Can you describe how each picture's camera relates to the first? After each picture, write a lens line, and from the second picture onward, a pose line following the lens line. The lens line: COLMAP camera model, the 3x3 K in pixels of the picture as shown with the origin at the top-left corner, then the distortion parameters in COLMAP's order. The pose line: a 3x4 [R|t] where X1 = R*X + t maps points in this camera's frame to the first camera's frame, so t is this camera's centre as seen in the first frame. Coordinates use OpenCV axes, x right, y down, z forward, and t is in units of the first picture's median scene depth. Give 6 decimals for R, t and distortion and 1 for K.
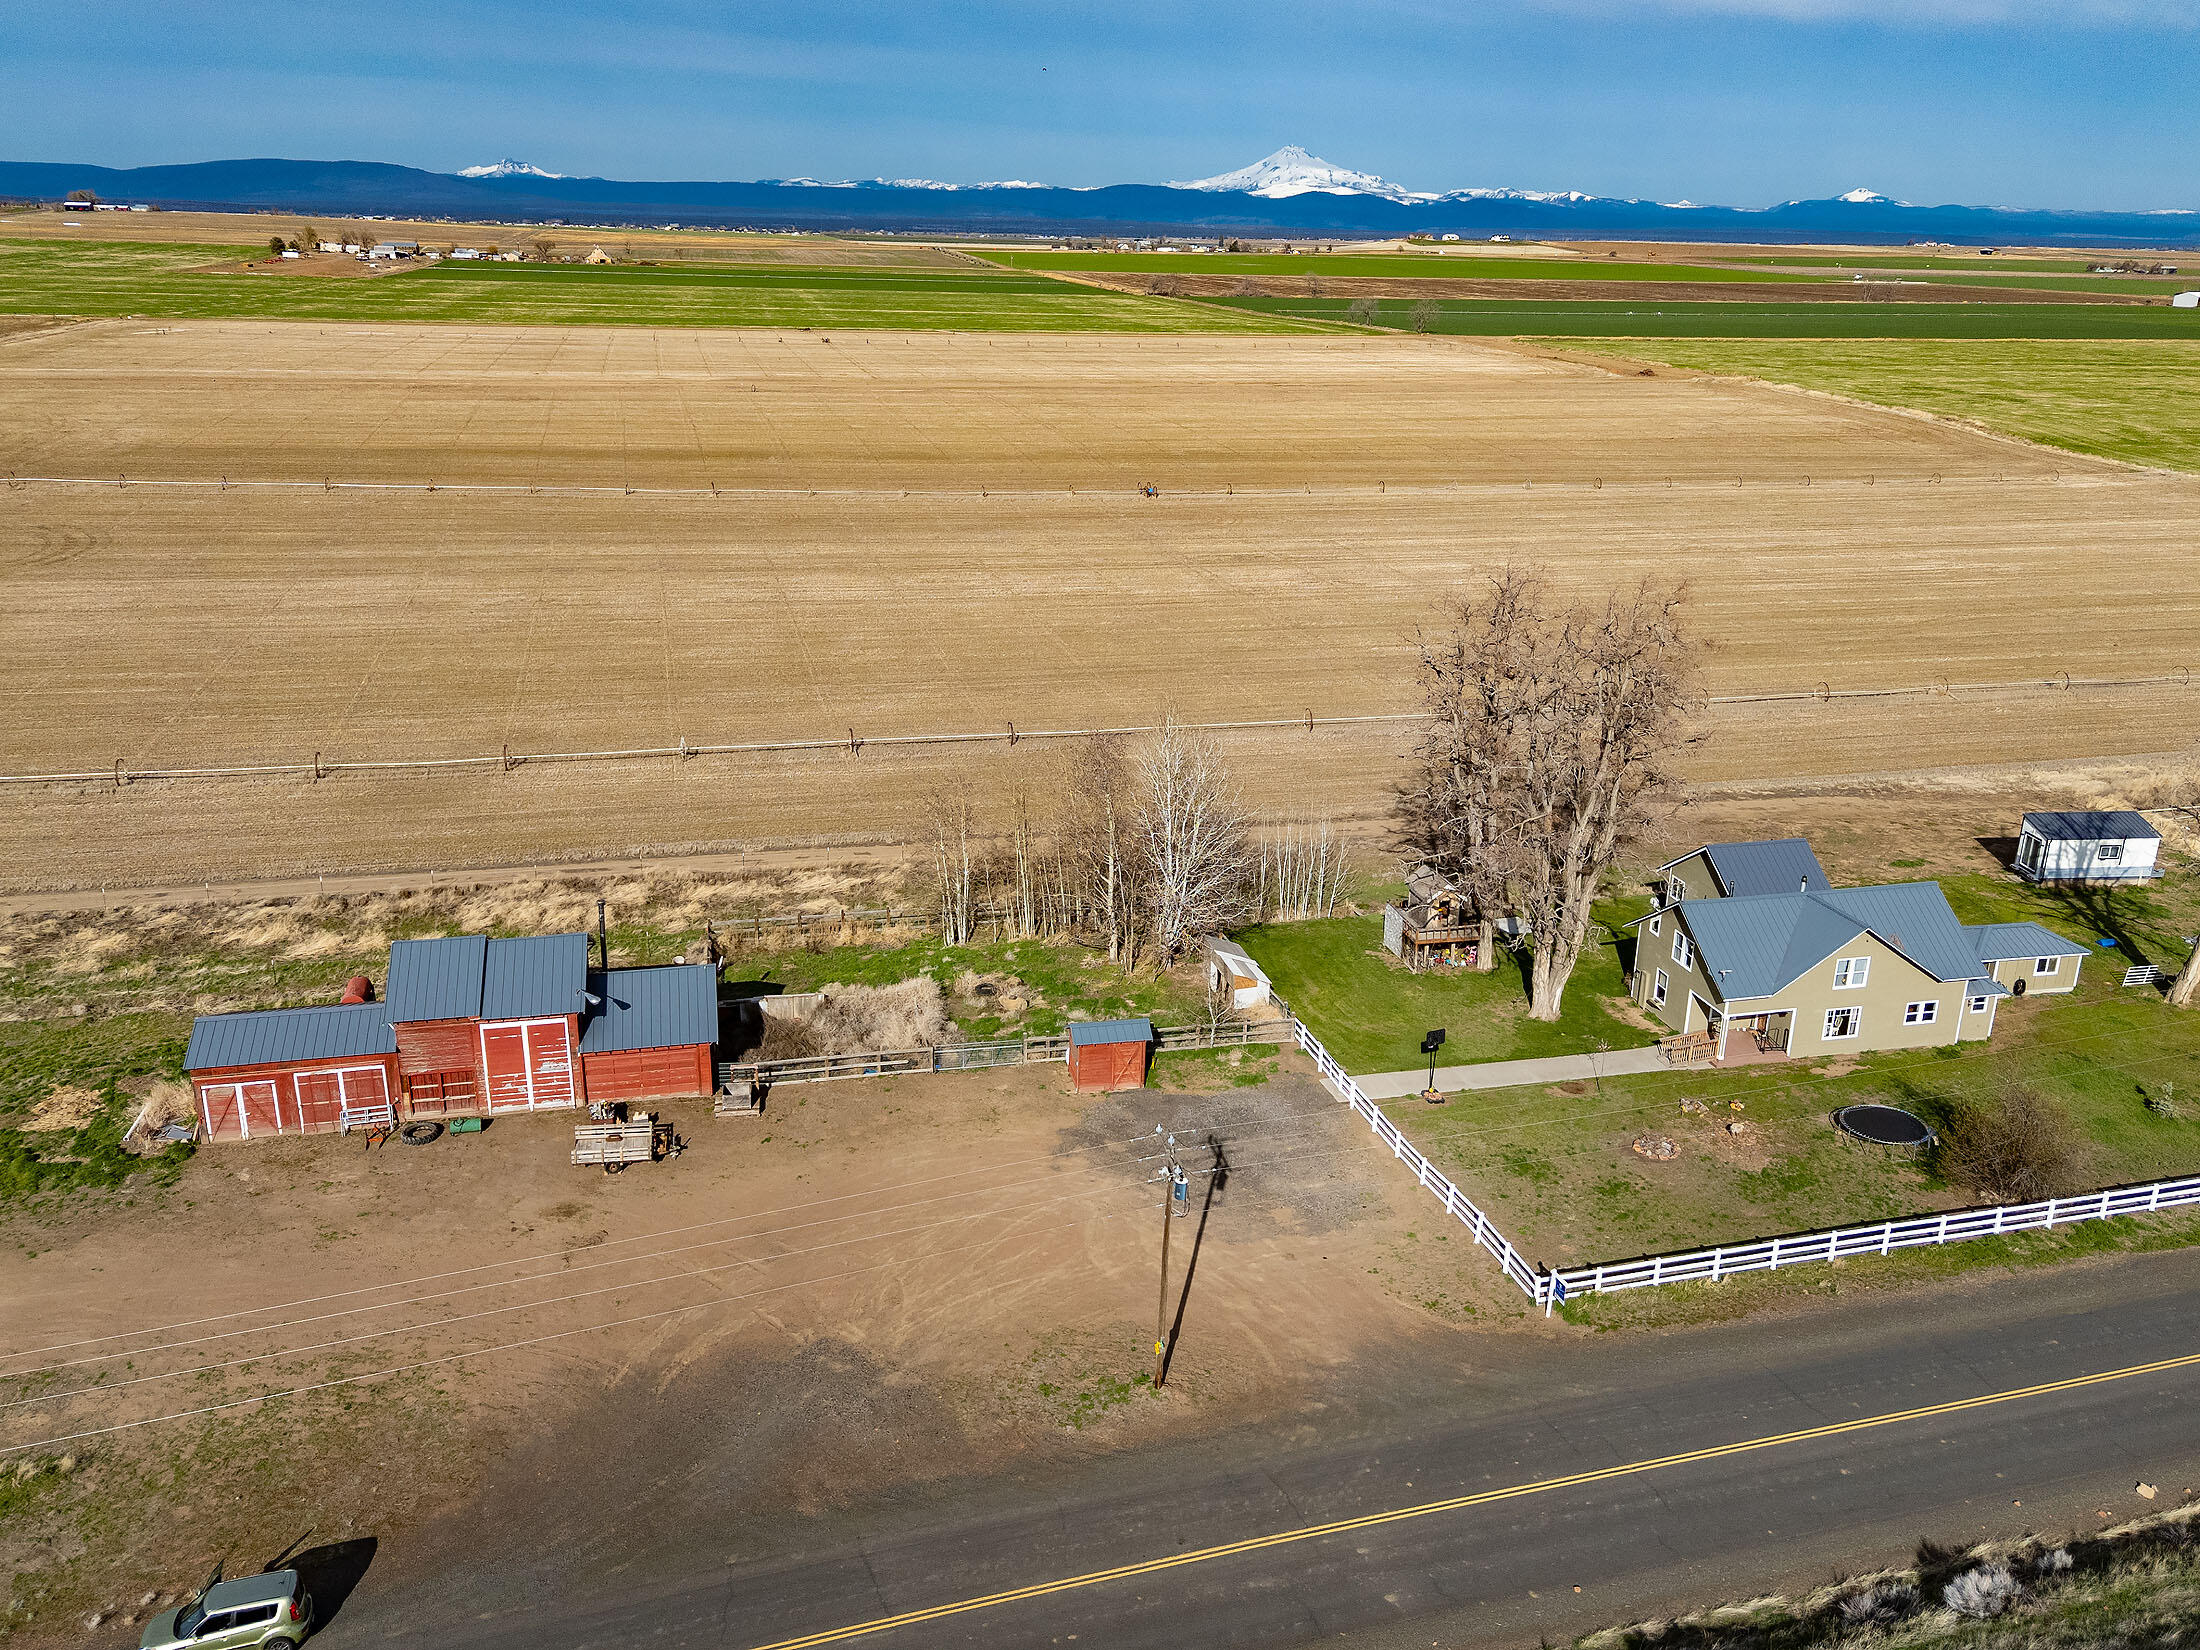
lens RADIAL K [[1666.5, 0, 1100.0], [0, 1666.5, 825.0], [0, 0, 1]] dist [0.049161, -0.032455]
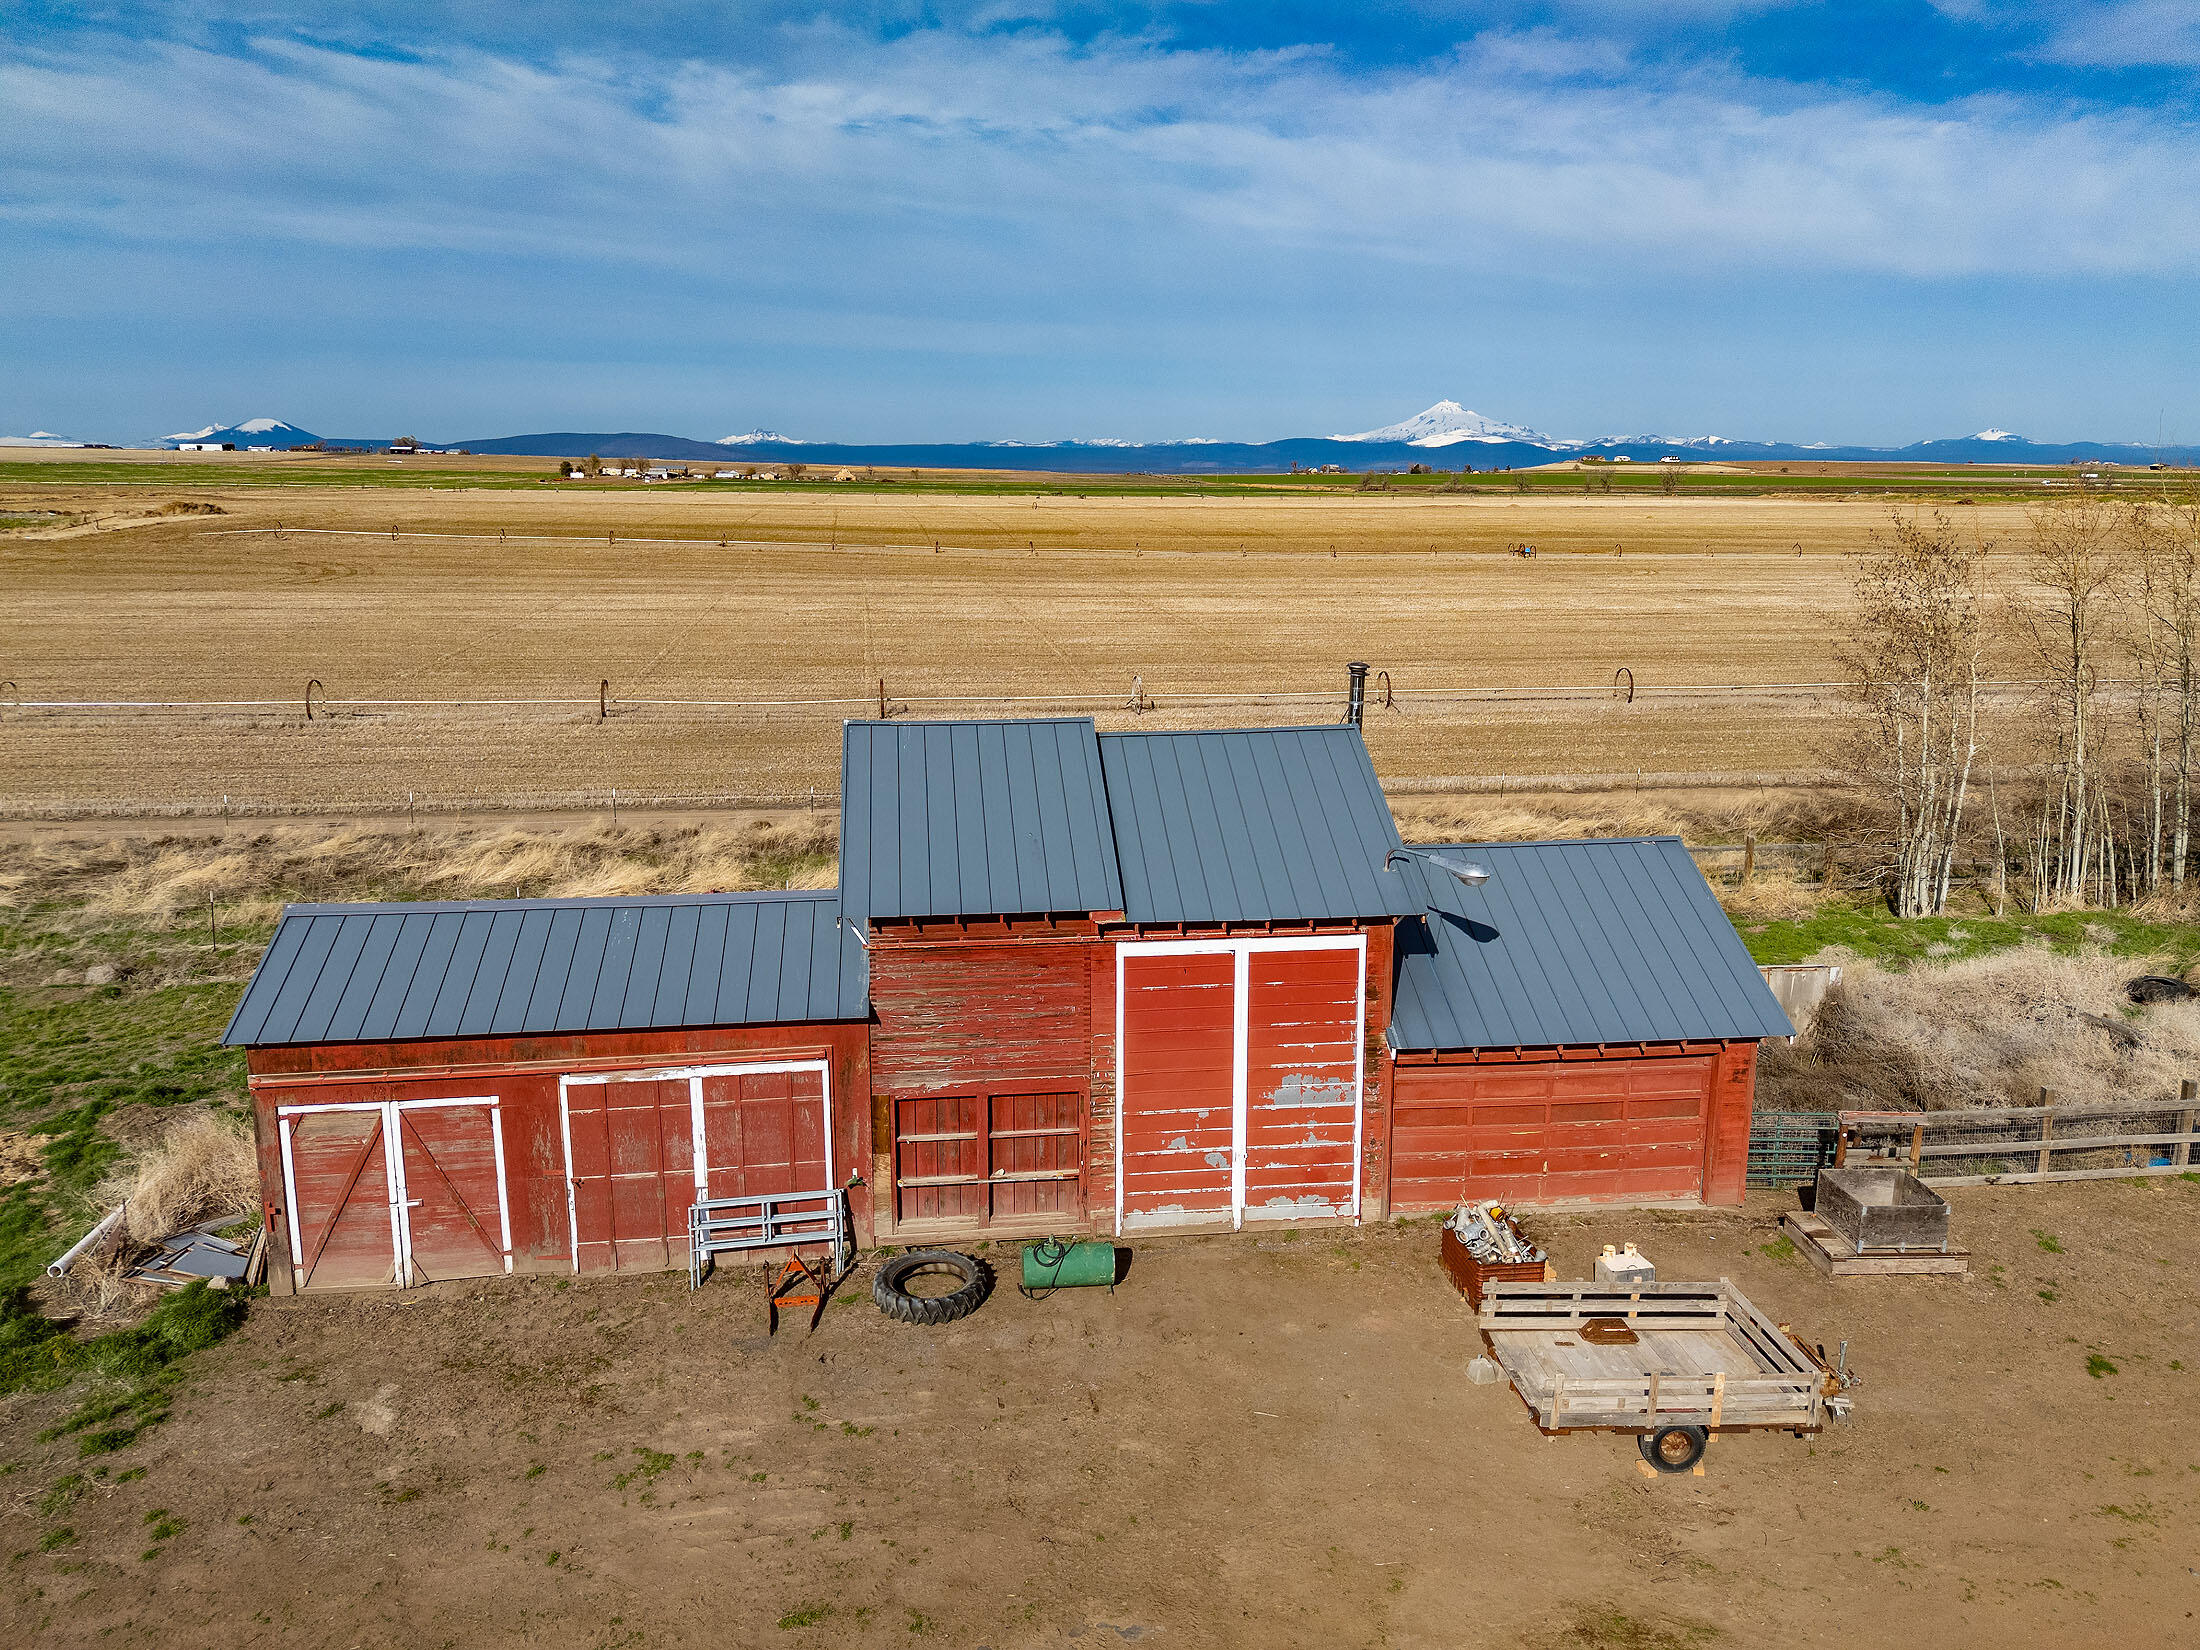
lens RADIAL K [[1570.8, 0, 1100.0], [0, 1570.8, 825.0], [0, 0, 1]] dist [0.050161, -0.038943]
pose [[0.993525, 0.001892, -0.113594, -0.305956], [-0.015335, 0.992944, -0.117589, 0.119286], [0.112570, 0.118570, 0.986544, 0.633558]]
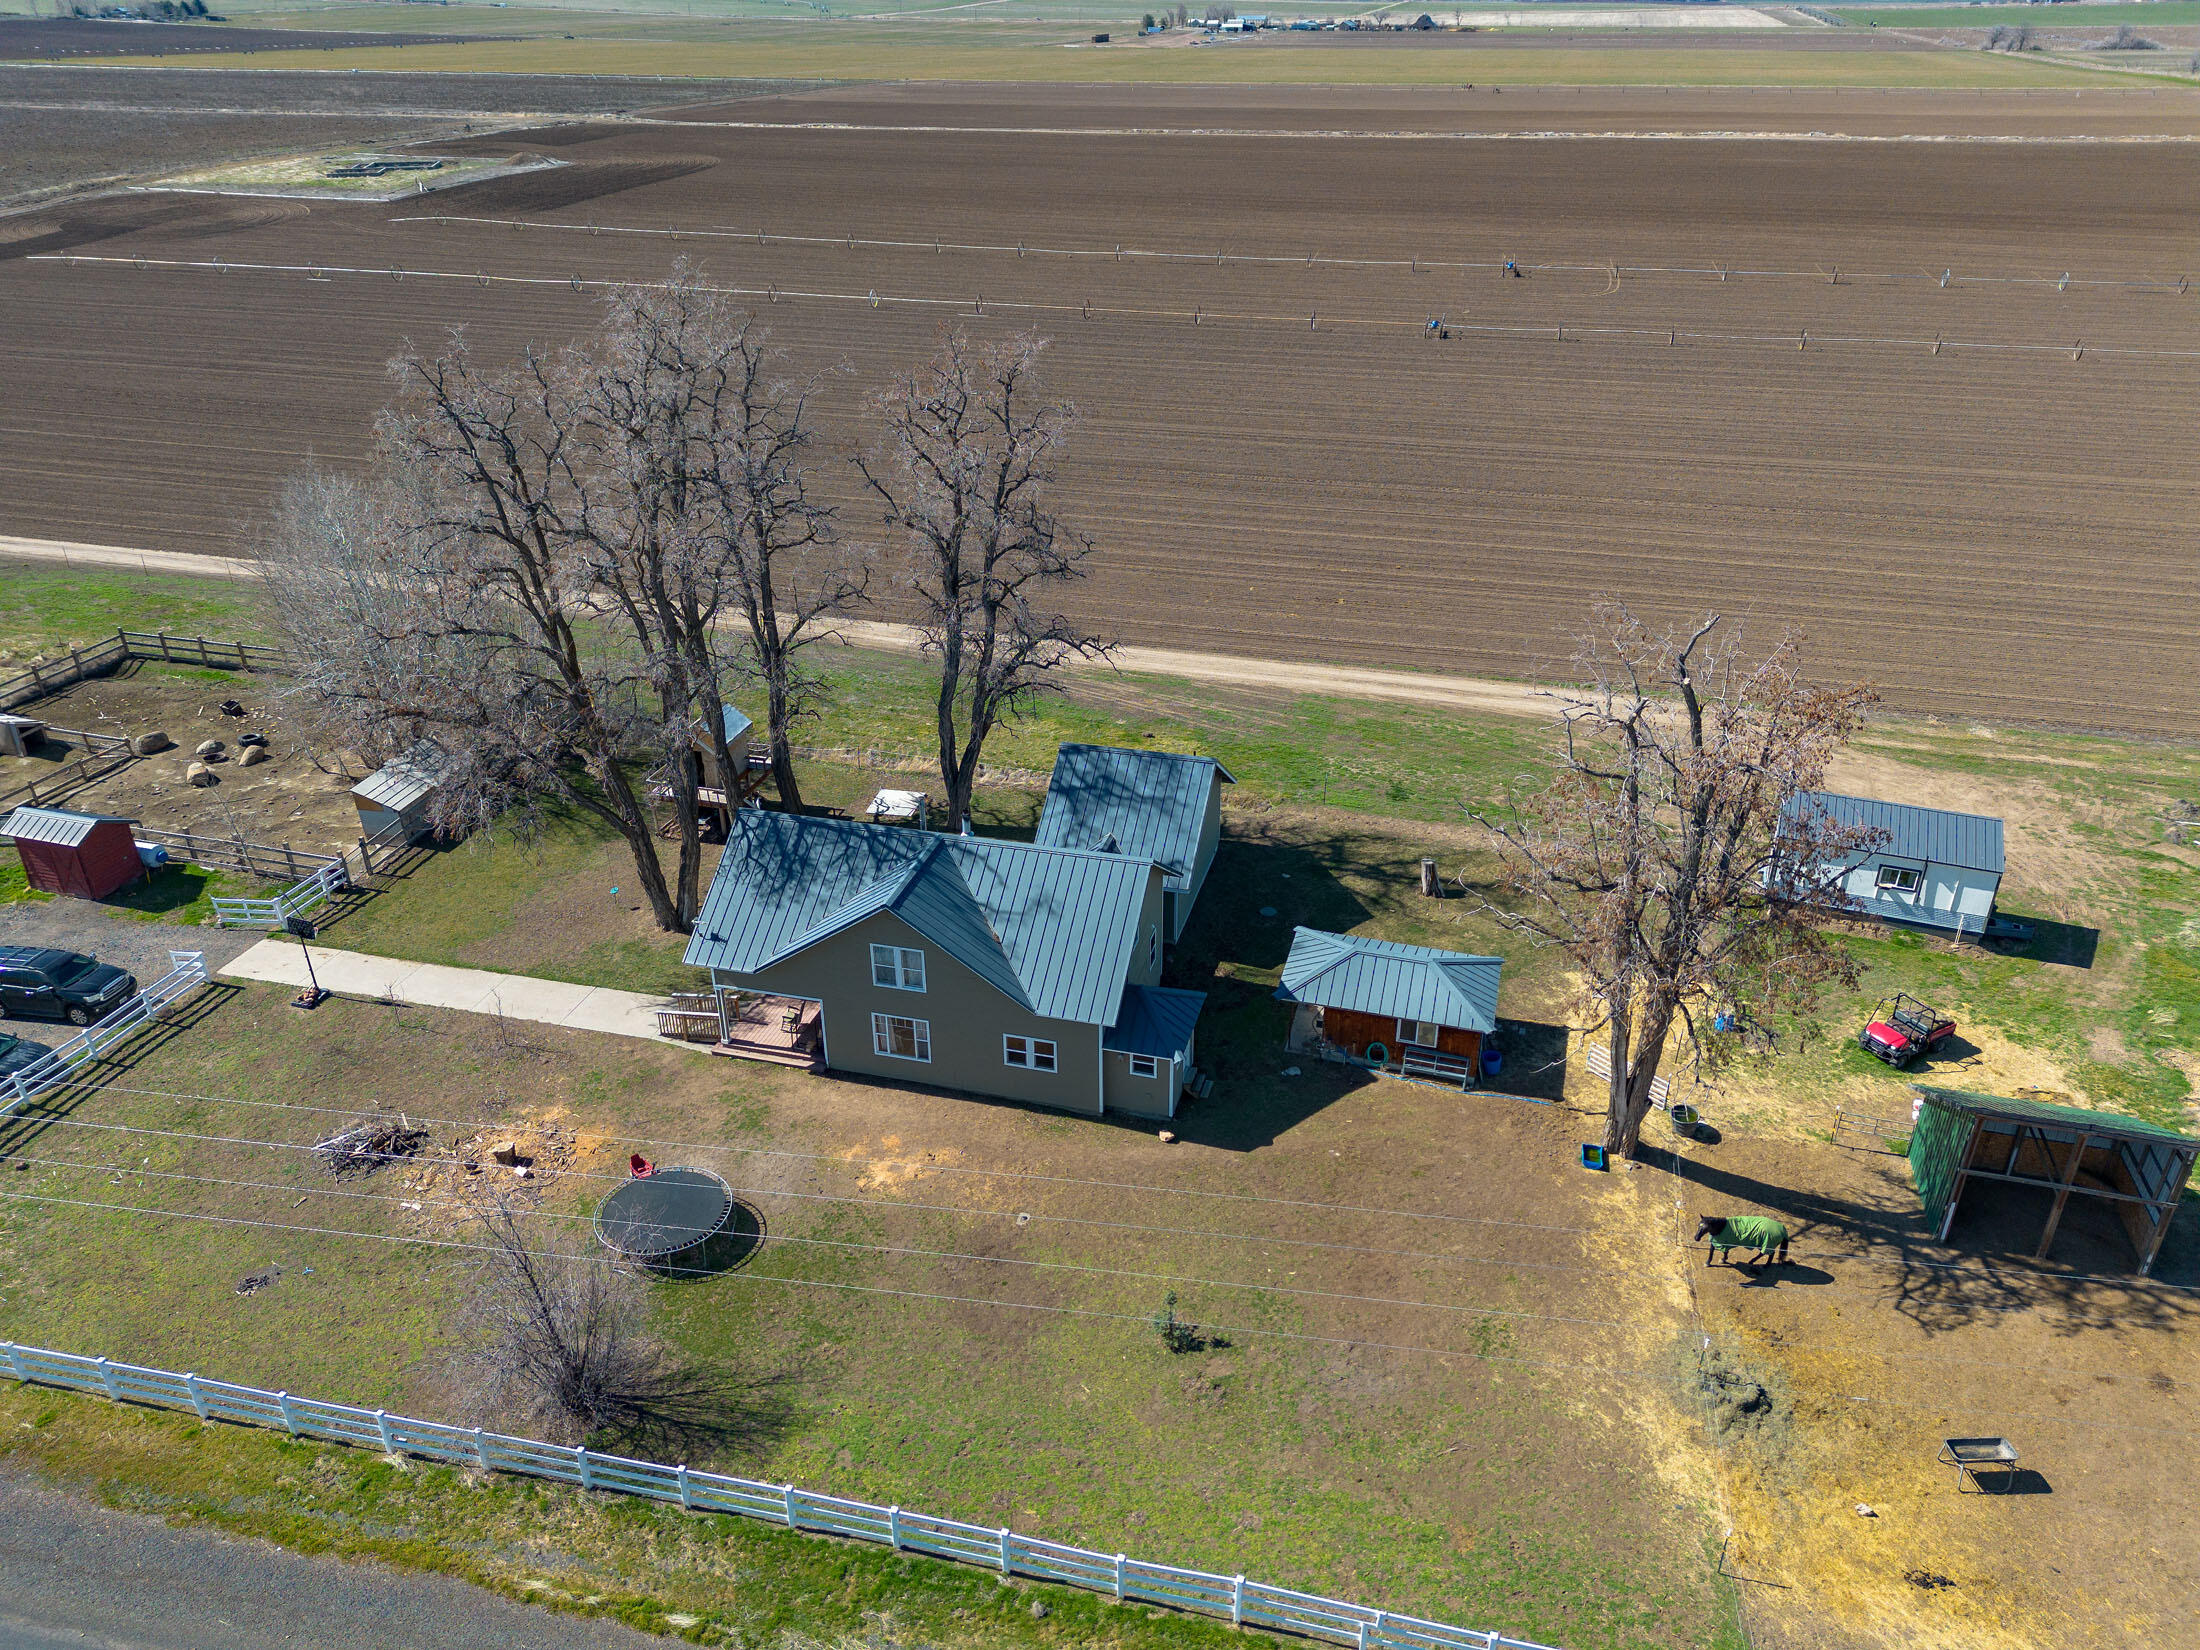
lens RADIAL K [[1544.6, 0, 1100.0], [0, 1544.6, 825.0], [0, 0, 1]] dist [0.037653, -0.002908]
pose [[0.885082, 0.201763, -0.419430, 0.751503], [-0.138439, 0.974492, 0.176637, -0.078876], [0.444370, -0.098273, 0.890437, 0.516983]]
